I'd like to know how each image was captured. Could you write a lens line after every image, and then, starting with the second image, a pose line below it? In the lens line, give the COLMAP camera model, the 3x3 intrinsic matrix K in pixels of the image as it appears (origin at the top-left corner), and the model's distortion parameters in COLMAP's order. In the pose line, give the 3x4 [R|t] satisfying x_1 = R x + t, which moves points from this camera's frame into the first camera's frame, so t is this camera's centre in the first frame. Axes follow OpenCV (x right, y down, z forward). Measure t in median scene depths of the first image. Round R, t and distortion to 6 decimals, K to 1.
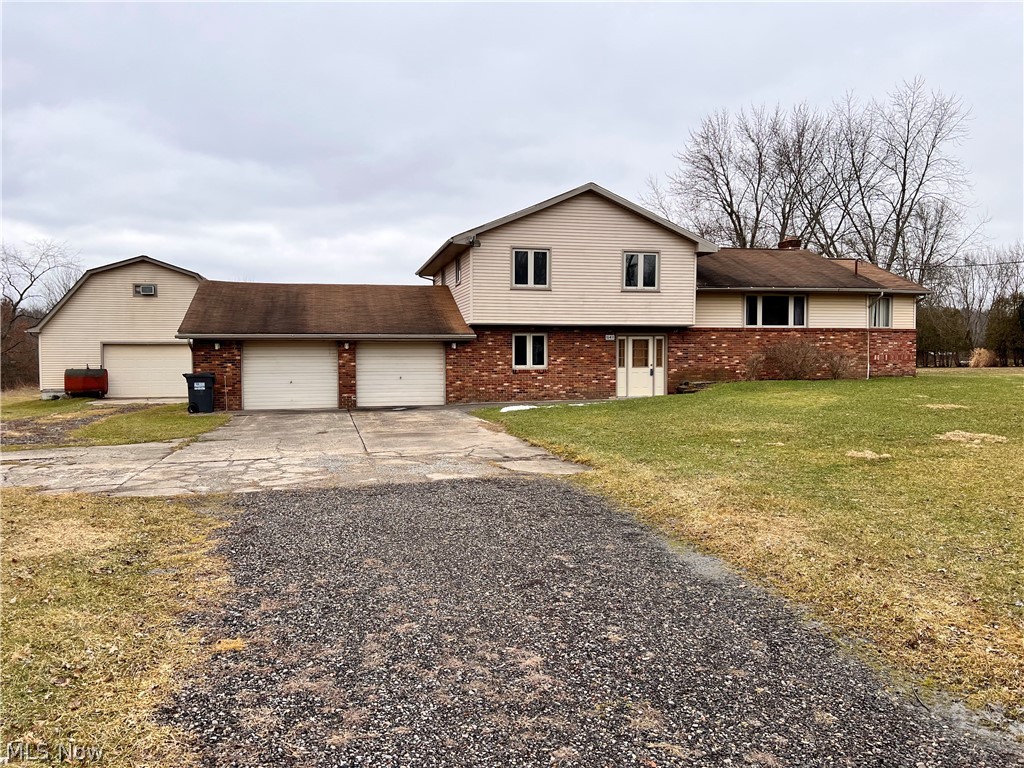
lens RADIAL K [[781.3, 0, 513.2], [0, 781.3, 387.3], [0, 0, 1]] dist [0.029771, -0.015962]
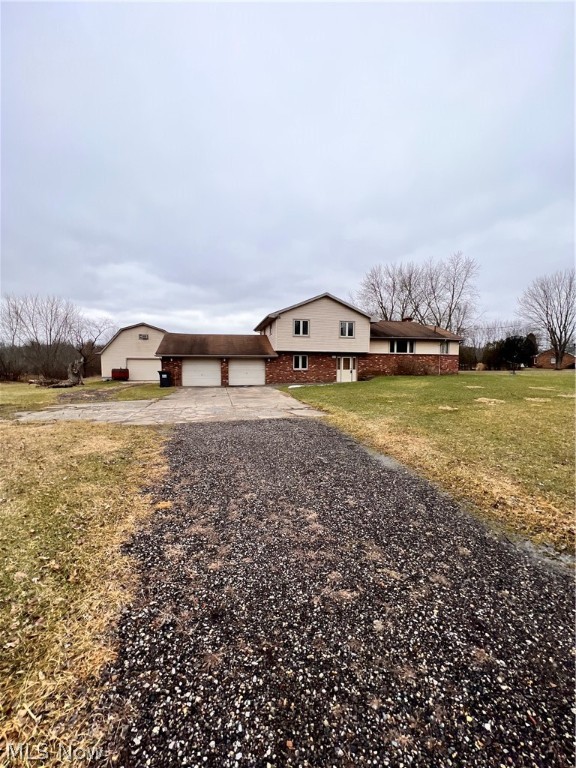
lens RADIAL K [[304.6, 0, 285.8], [0, 304.6, 385.3], [0, 0, 1]] dist [-0.001473, 0.000148]
pose [[0.999854, 0.008011, -0.015070, -0.018861], [-0.007590, 0.999585, 0.027806, -0.004259], [0.015287, -0.027688, 0.999500, 0.122017]]
